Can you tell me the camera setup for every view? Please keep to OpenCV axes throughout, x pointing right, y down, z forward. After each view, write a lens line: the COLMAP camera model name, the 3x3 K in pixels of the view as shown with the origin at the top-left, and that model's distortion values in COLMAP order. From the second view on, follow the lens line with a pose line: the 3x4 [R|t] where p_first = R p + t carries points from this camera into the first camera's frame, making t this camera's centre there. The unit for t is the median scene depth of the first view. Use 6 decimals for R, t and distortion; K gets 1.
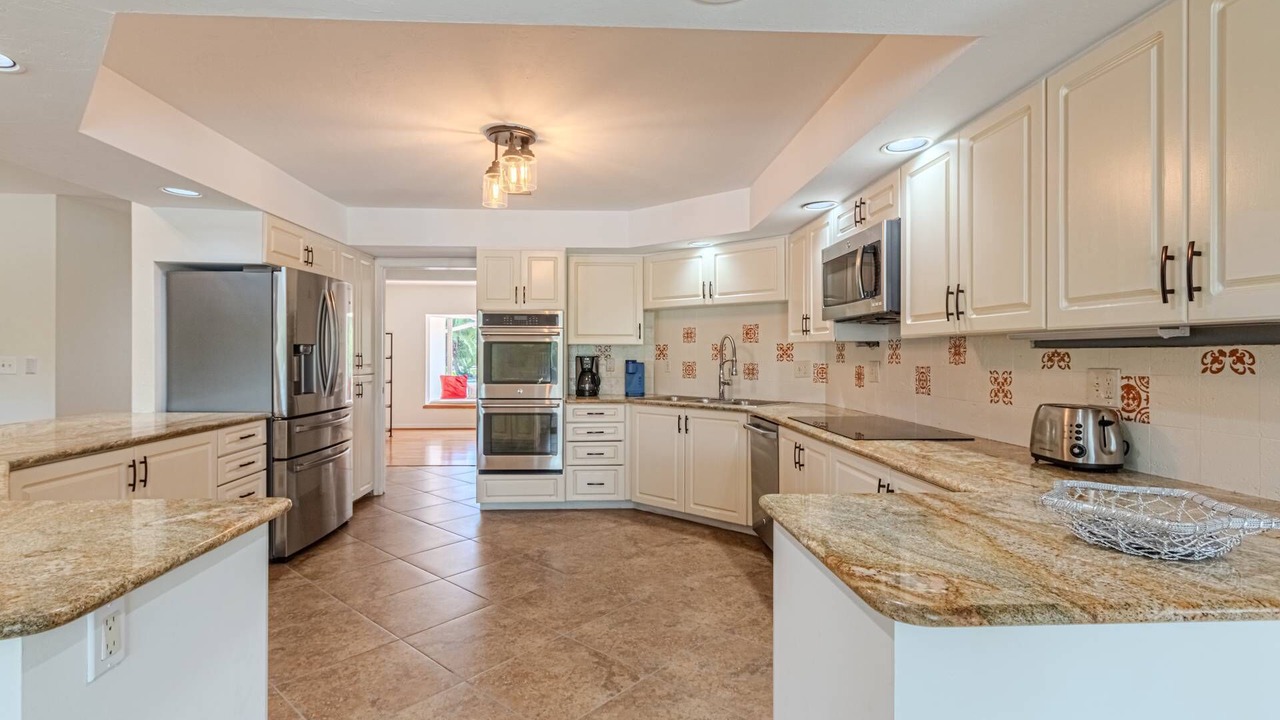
lens RADIAL K [[610.2, 0, 640.0], [0, 610.2, 360.0], [0, 0, 1]] dist [0.001523, 0.000027]
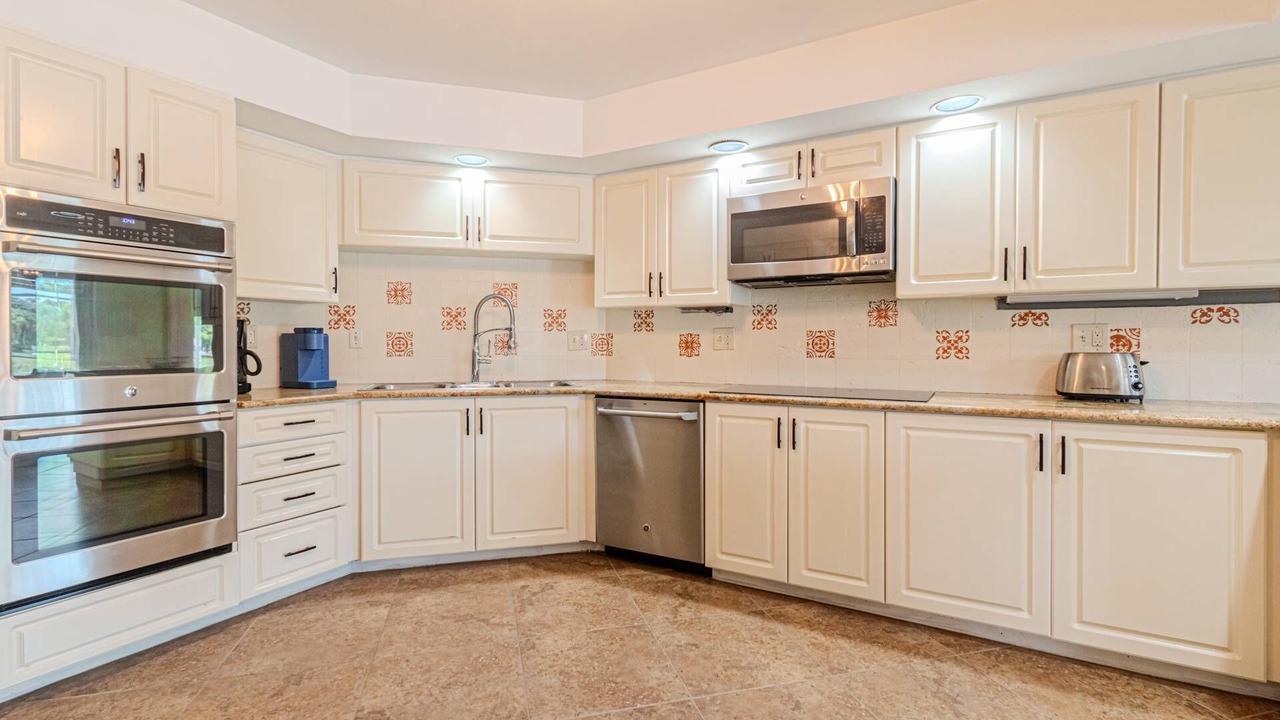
lens RADIAL K [[577.3, 0, 630.3], [0, 577.3, 352.7], [0, 0, 1]] dist [0.000984, 0.000112]
pose [[0.555101, -0.015474, 0.831639, -0.520007], [0.008624, 0.999880, 0.012849, 0.032555], [-0.831738, 0.000039, 0.555168, 0.720508]]
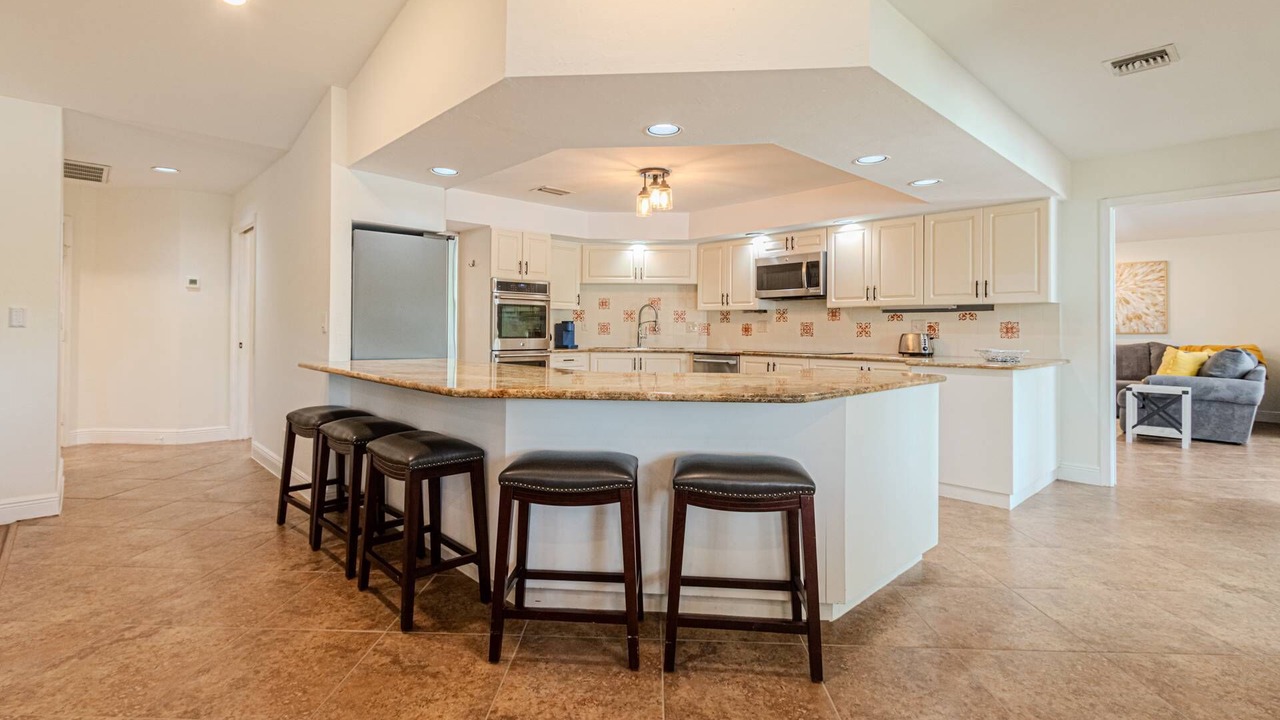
lens RADIAL K [[583.8, 0, 637.4], [0, 583.8, 338.2], [0, 0, 1]] dist [0.002626, 0.000412]
pose [[0.766743, -0.007095, 0.641914, -1.204649], [0.001939, 0.999960, 0.008736, 0.044722], [-0.641951, -0.005454, 0.766727, -0.125578]]
